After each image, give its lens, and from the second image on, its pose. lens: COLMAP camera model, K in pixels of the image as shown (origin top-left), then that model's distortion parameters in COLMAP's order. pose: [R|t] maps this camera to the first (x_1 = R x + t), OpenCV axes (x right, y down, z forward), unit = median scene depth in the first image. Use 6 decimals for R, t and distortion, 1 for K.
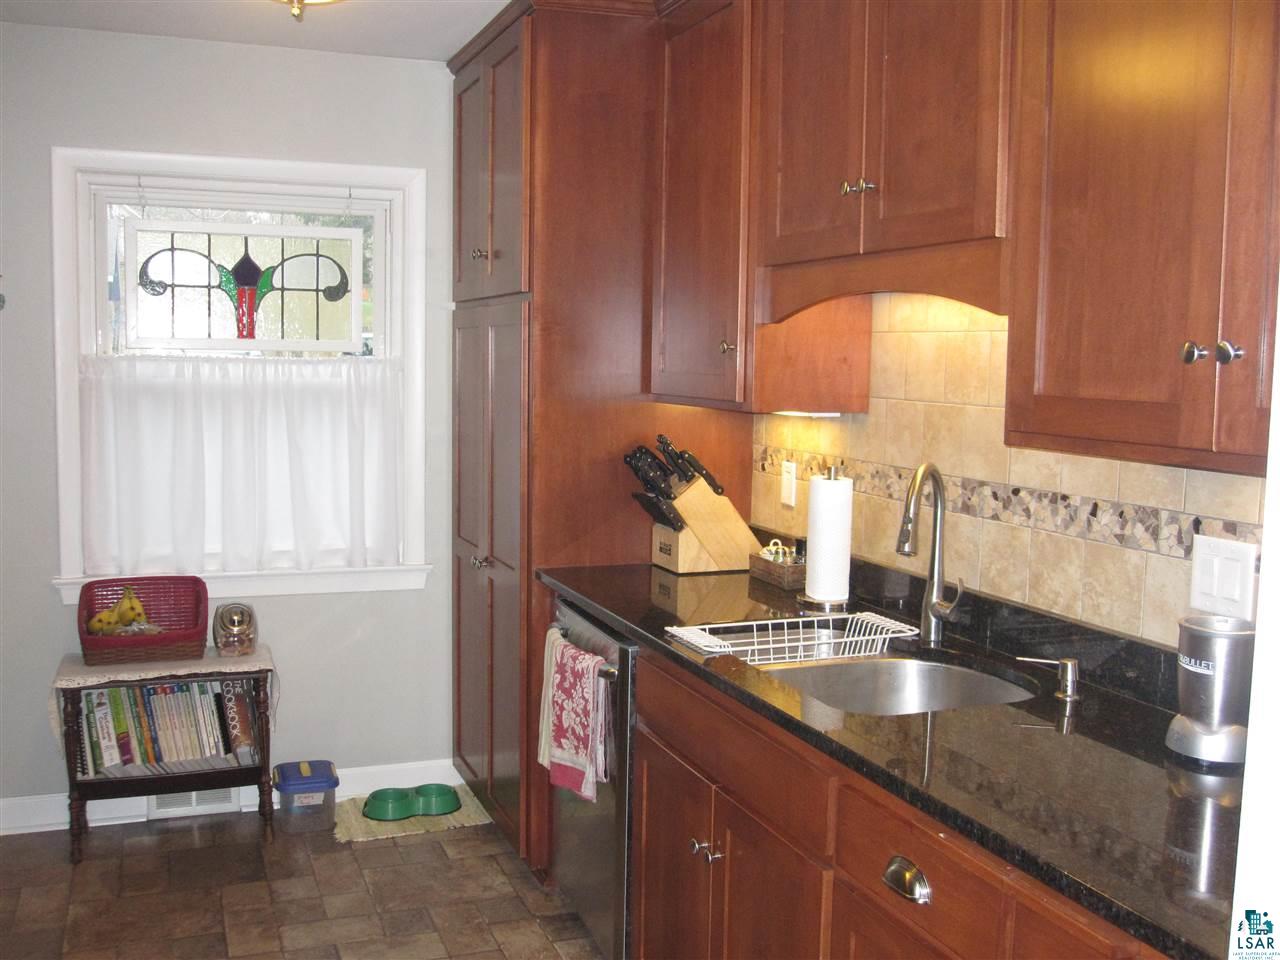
lens RADIAL K [[1248.9, 0, 640.0], [0, 1248.9, 480.0], [0, 0, 1]] dist [-0.068260, 0.033270]
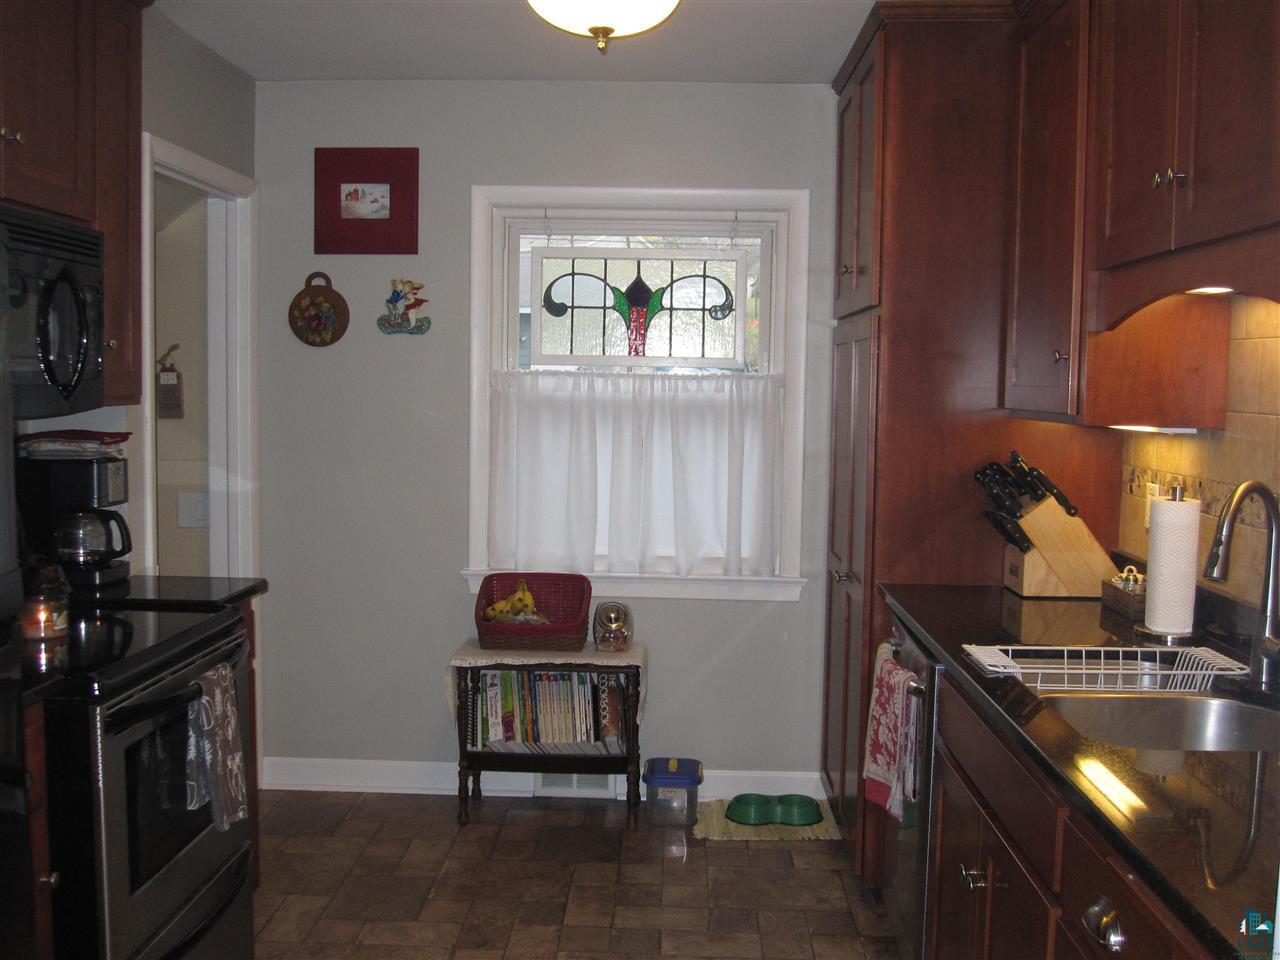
lens RADIAL K [[1248.9, 0, 640.0], [0, 1248.9, 480.0], [0, 0, 1]] dist [-0.068260, 0.033270]
pose [[0.924752, 0.028827, -0.379476, 0.108184], [-0.037415, 0.999183, -0.015274, 0.010601], [0.378726, 0.028323, 0.925075, 0.009528]]
